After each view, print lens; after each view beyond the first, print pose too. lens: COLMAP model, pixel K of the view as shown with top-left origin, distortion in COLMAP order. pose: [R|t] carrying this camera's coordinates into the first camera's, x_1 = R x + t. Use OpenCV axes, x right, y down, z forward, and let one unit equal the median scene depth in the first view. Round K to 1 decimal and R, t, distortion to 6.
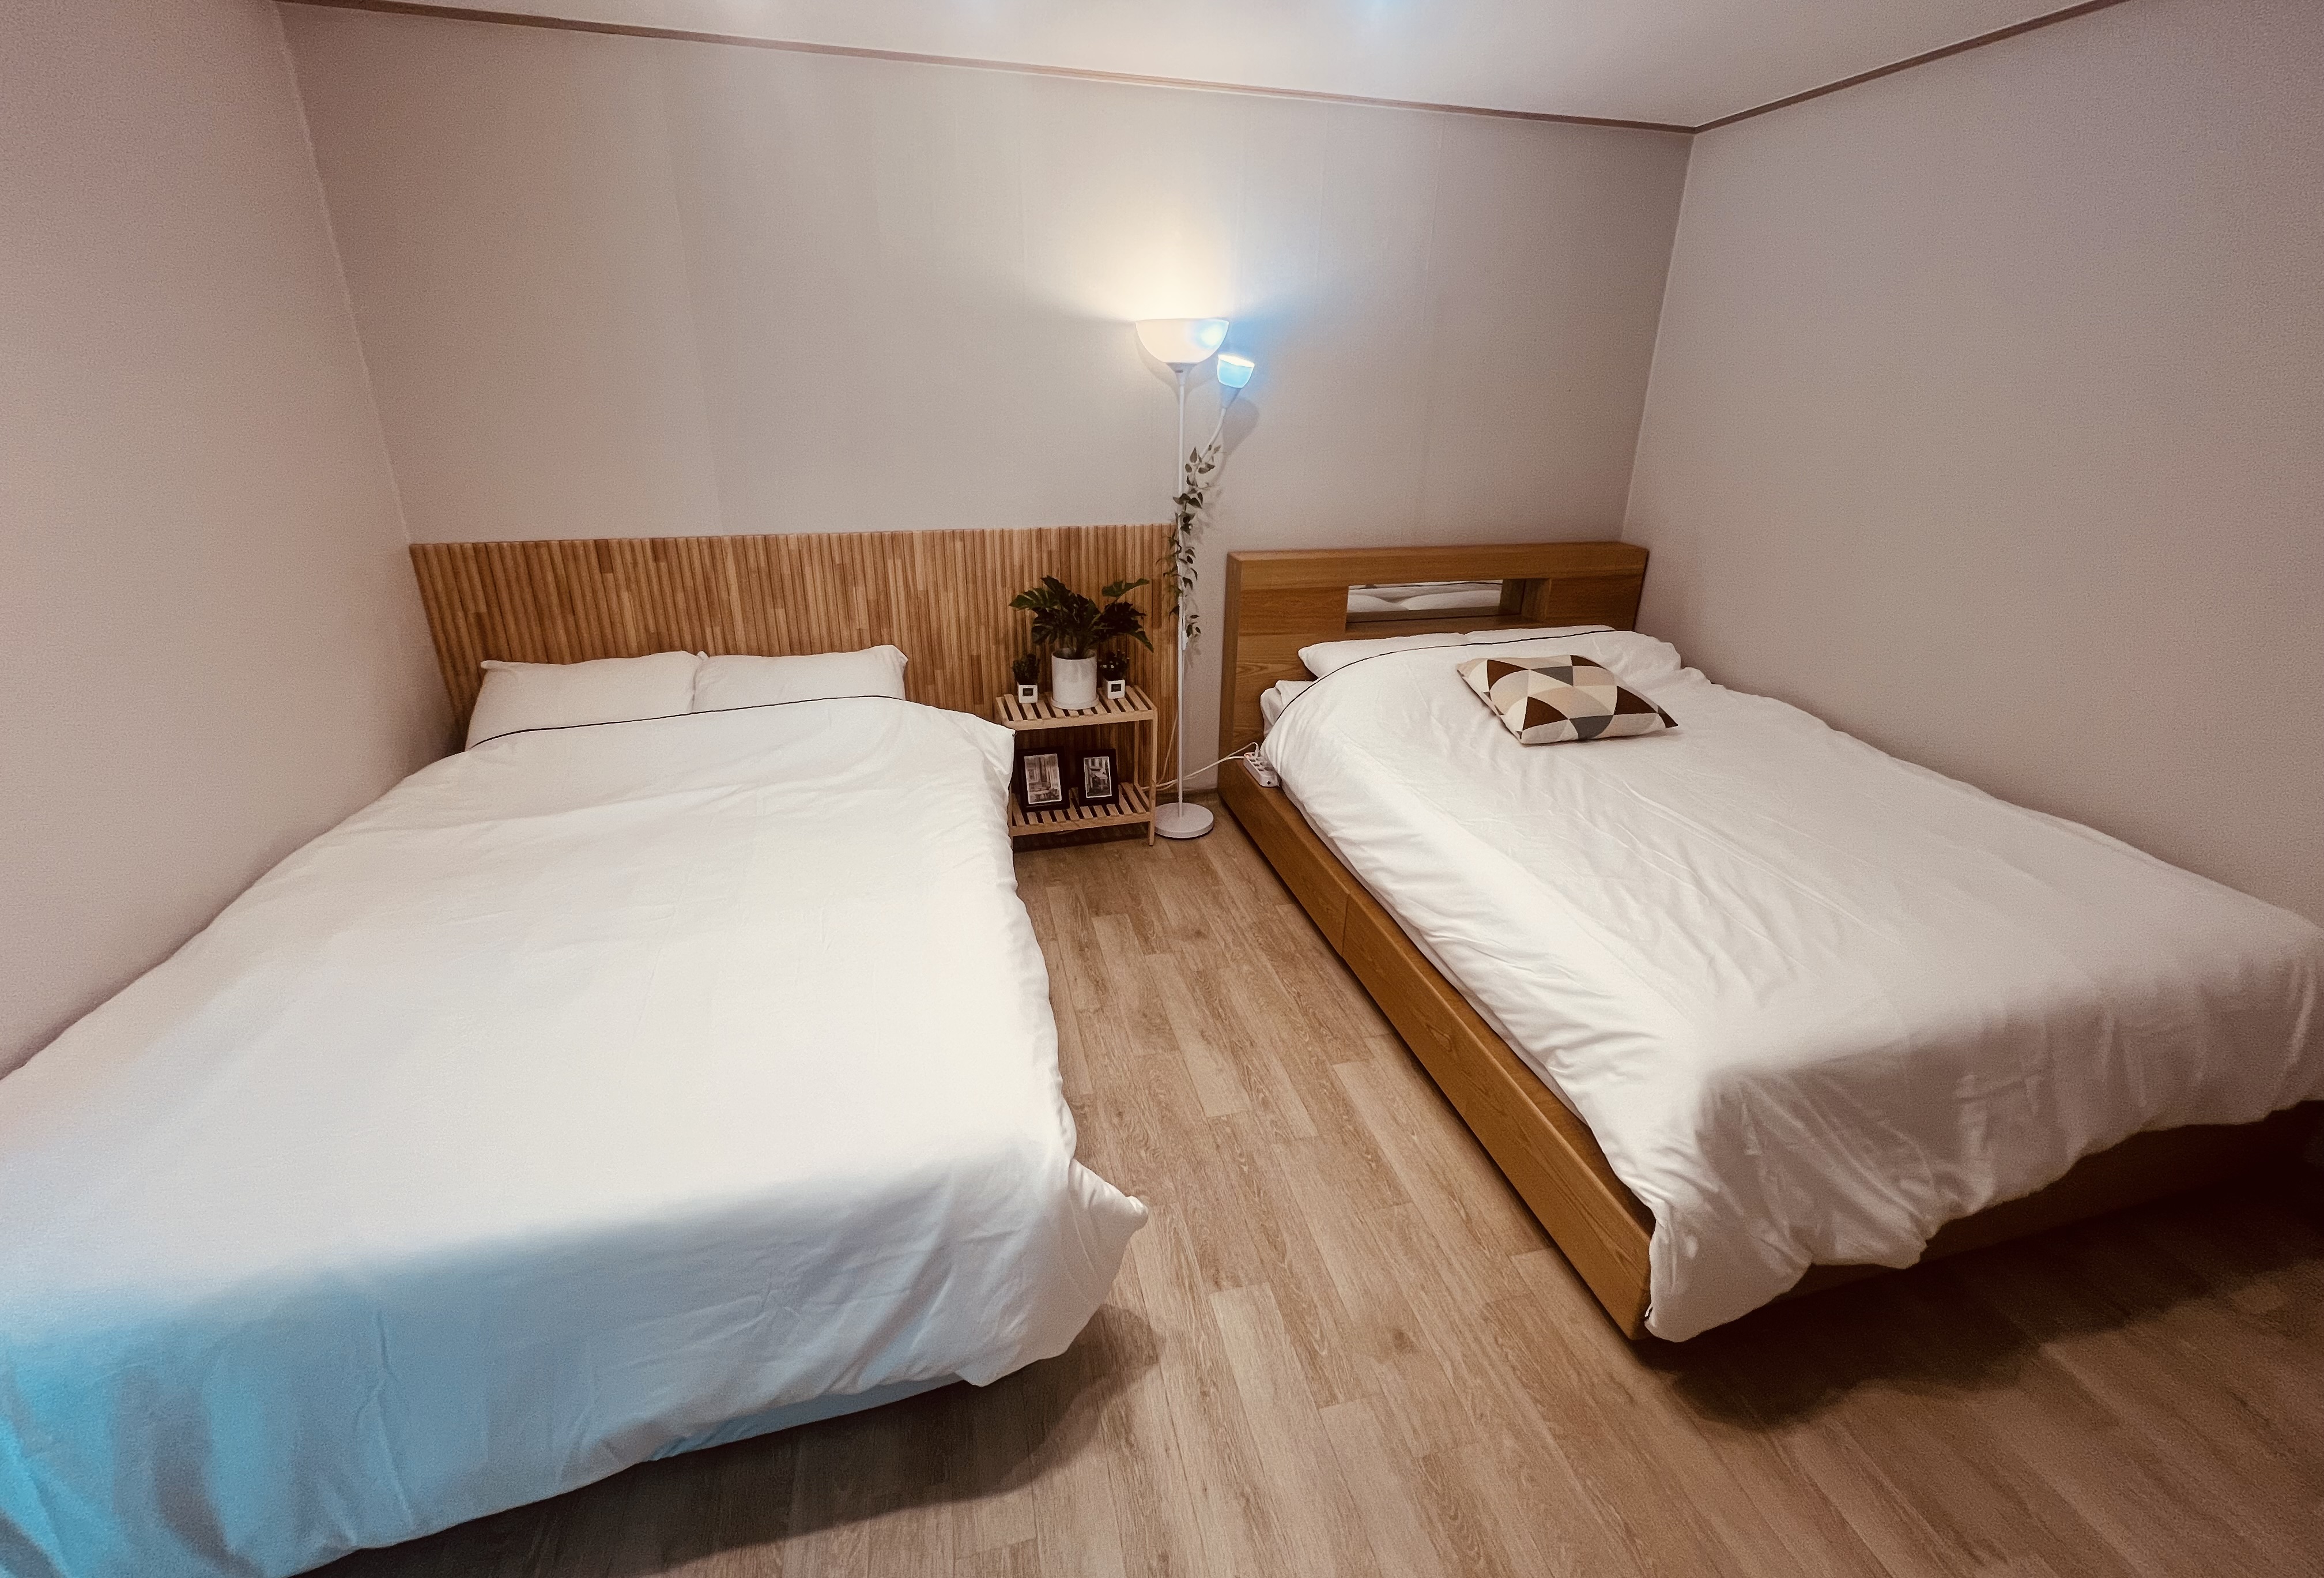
lens RADIAL K [[927.7, 0, 1153.2], [0, 927.7, 707.2], [0, 0, 1]] dist [-0.000723, 0.000032]
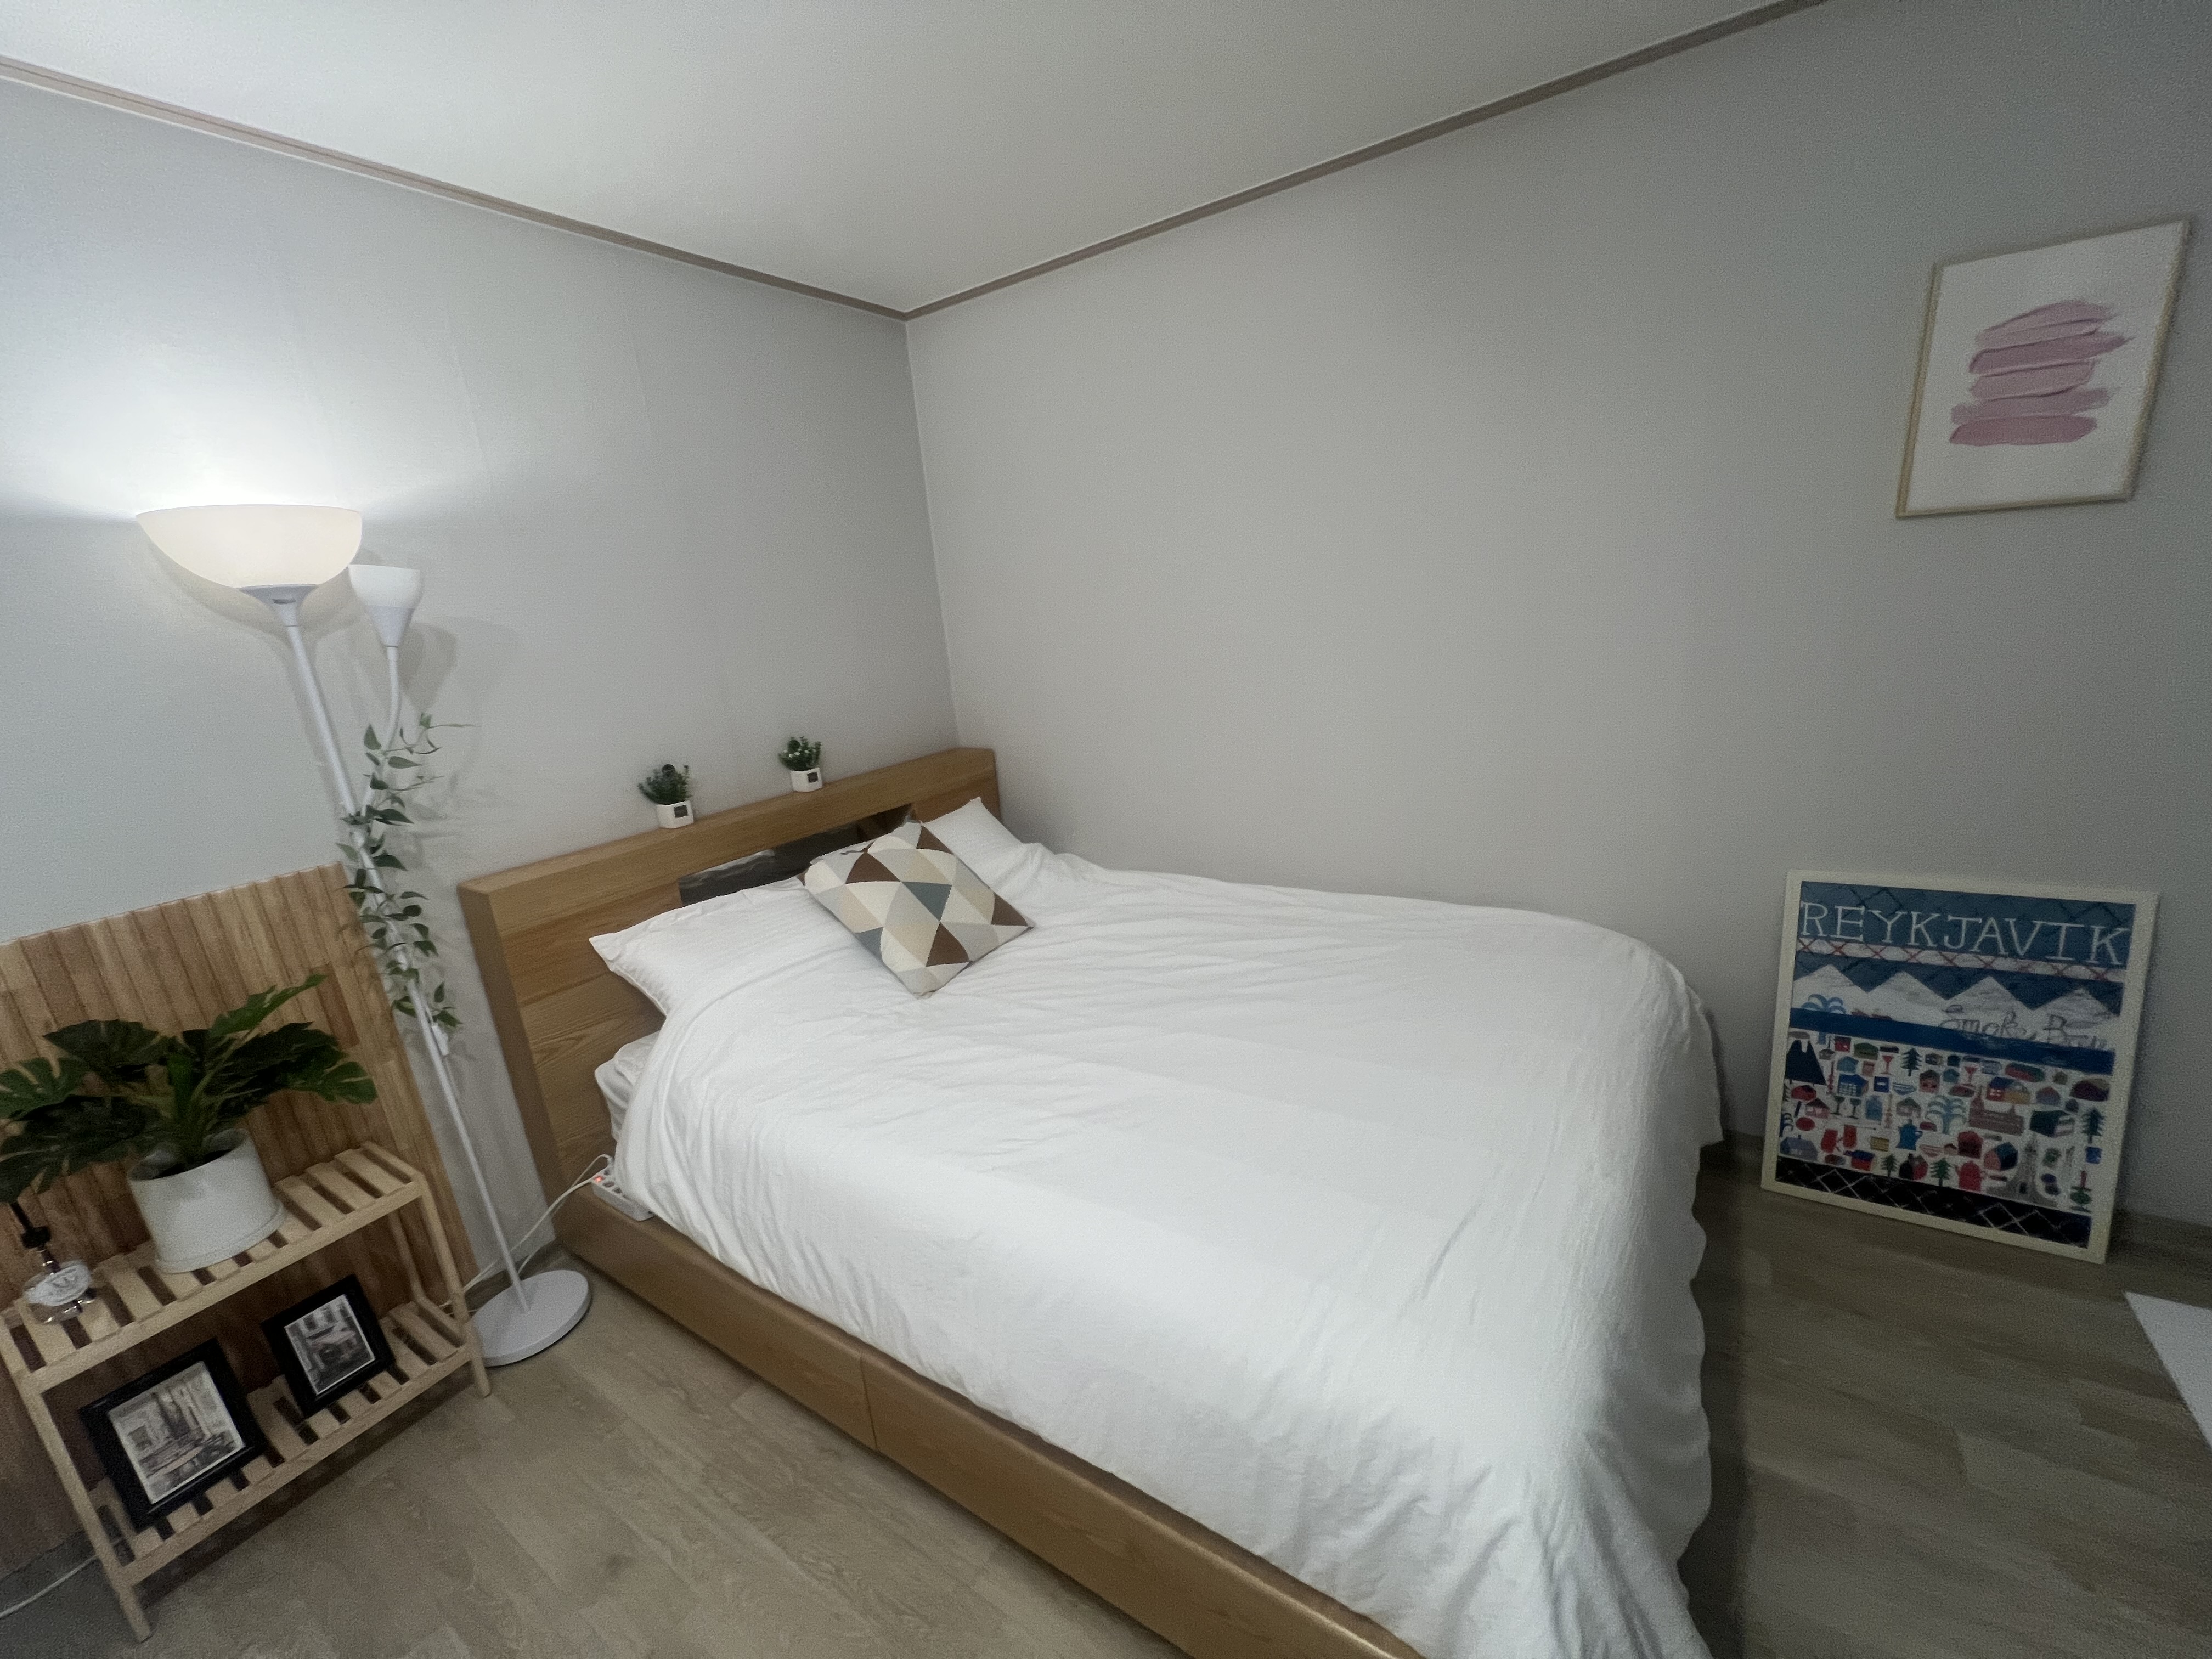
lens RADIAL K [[881.8, 0, 1101.5], [0, 881.8, 827.4], [0, 0, 1]] dist [-0.001624, 0.000447]
pose [[0.731404, -0.249399, 0.634703, 0.035627], [0.318857, 0.947790, 0.004985, -0.076890], [-0.602809, 0.198734, 0.772740, 0.315740]]
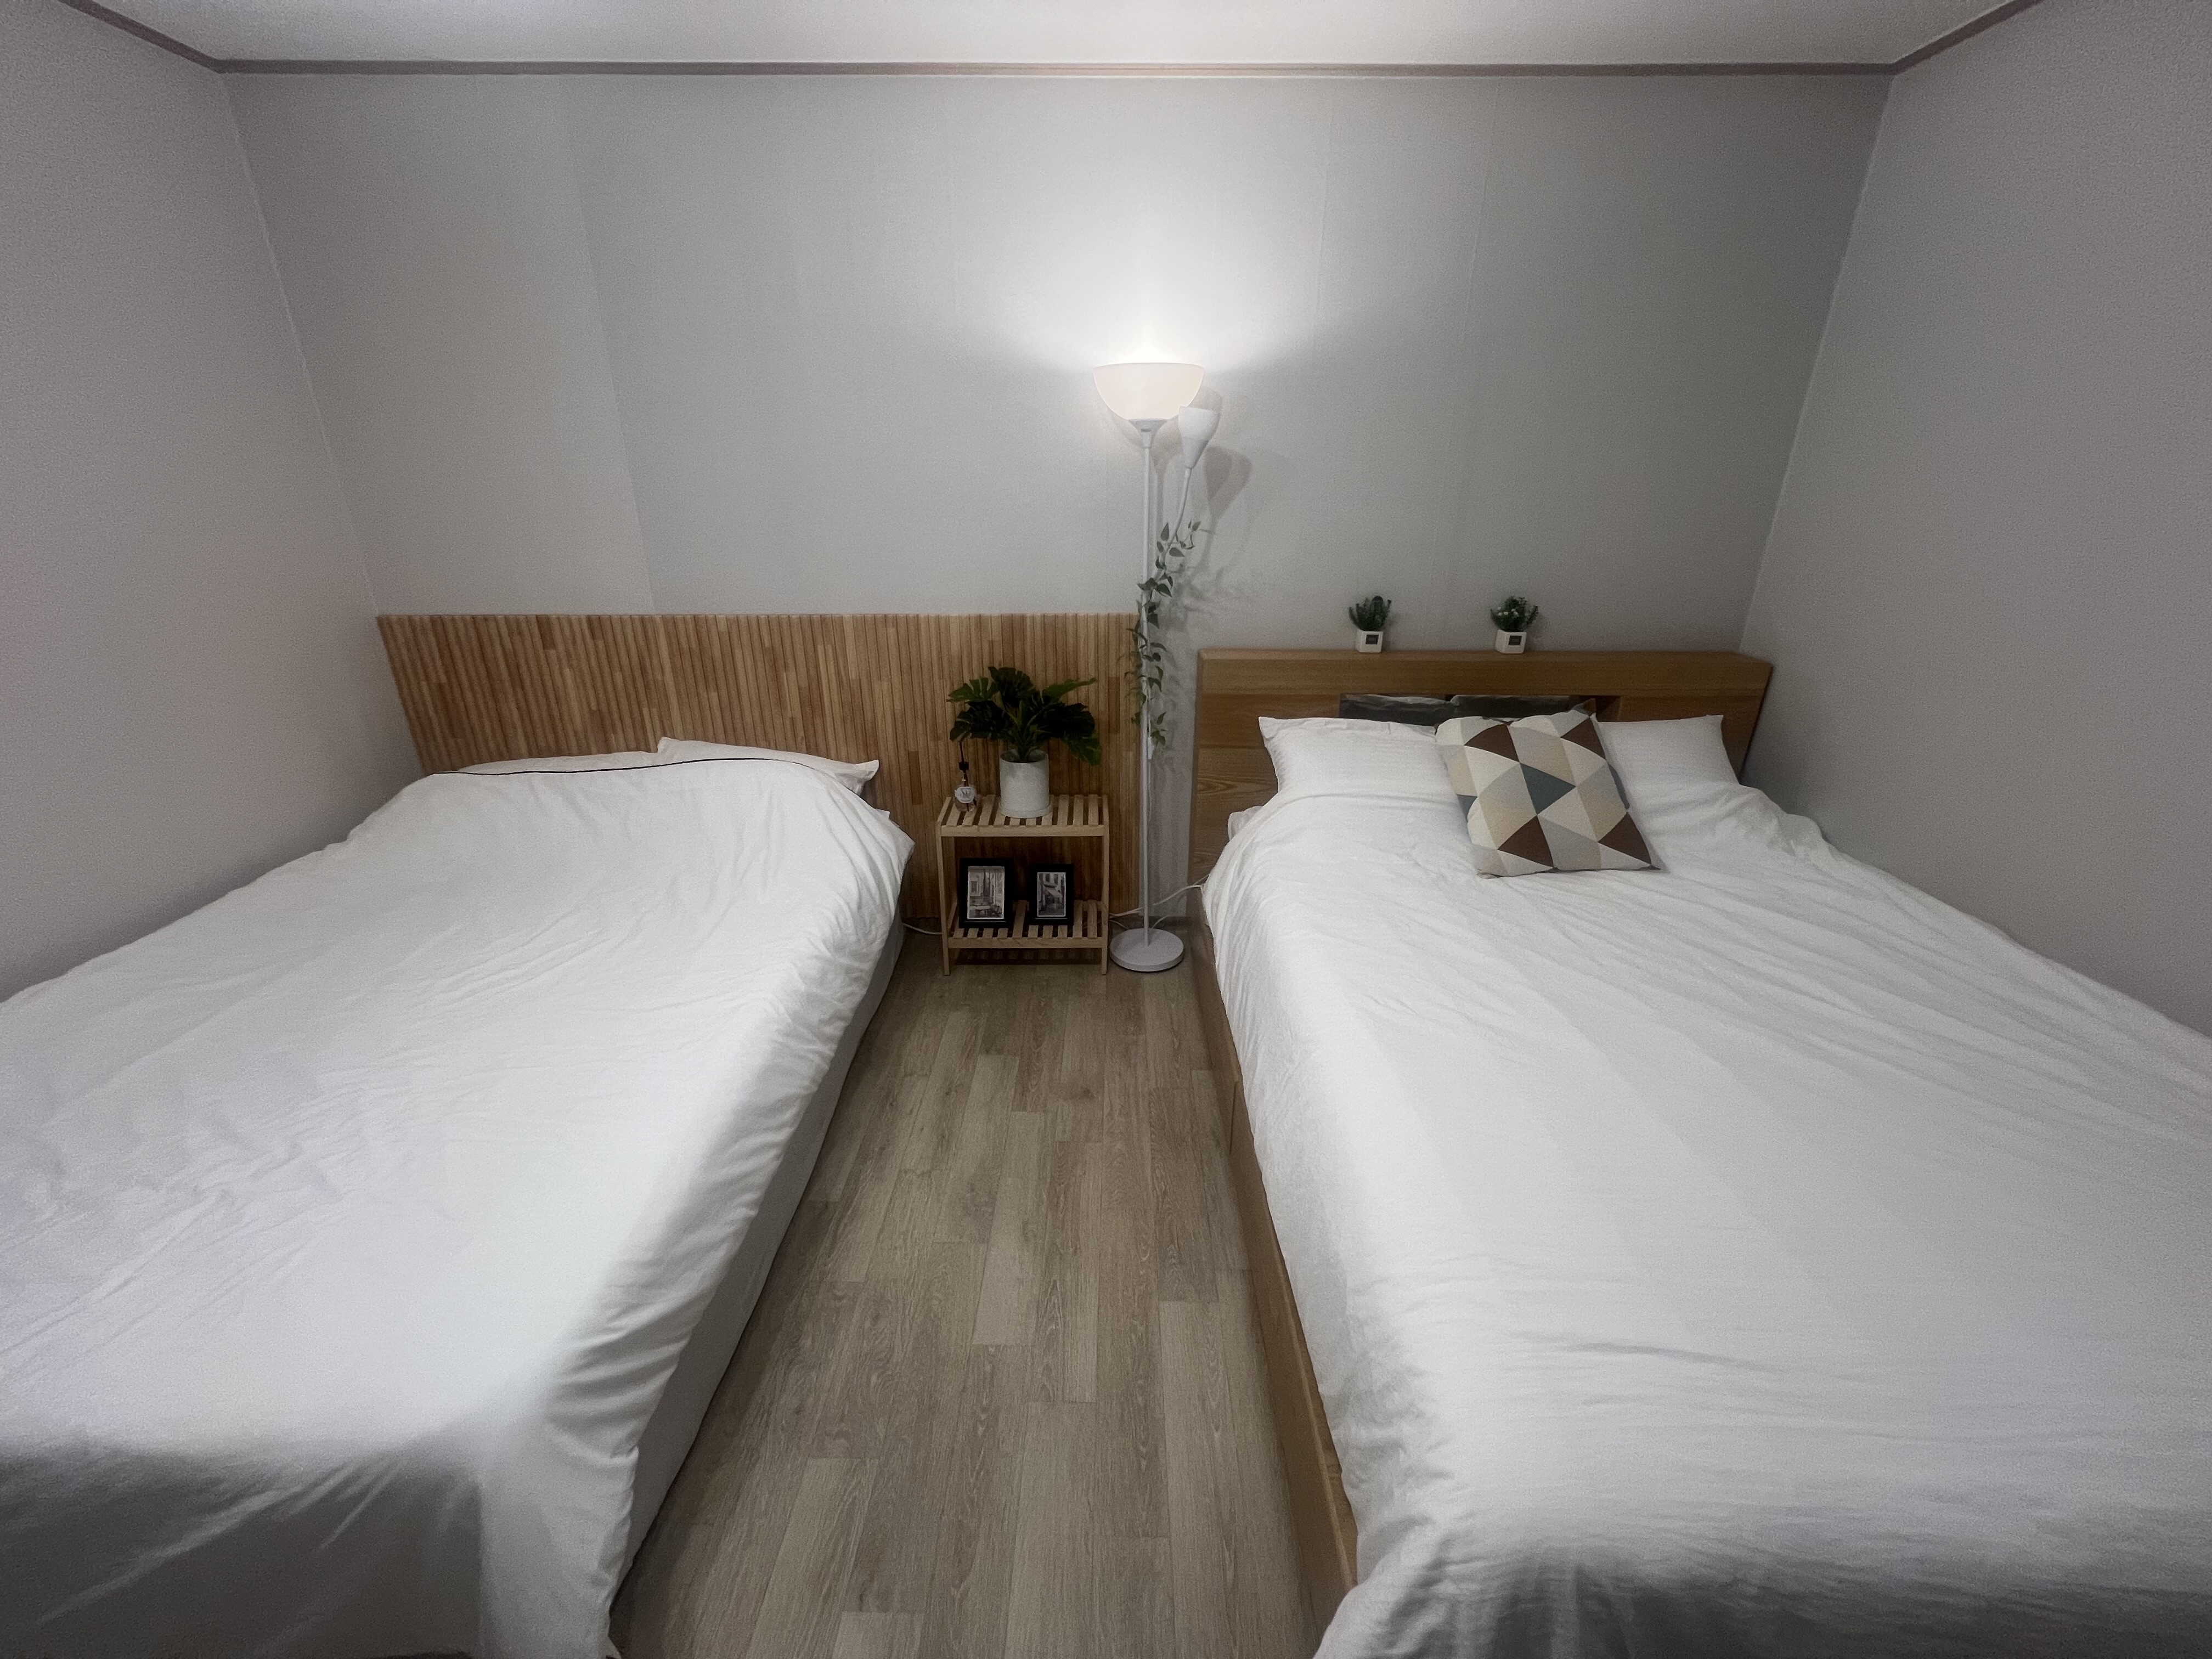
lens RADIAL K [[881.8, 0, 1101.5], [0, 881.8, 827.0], [0, 0, 1]] dist [-0.001624, 0.000447]
pose [[0.968370, 0.080203, -0.236279, 0.222976], [-0.071527, 0.996419, 0.045079, -0.037120], [0.239048, -0.026753, 0.970639, 0.205767]]
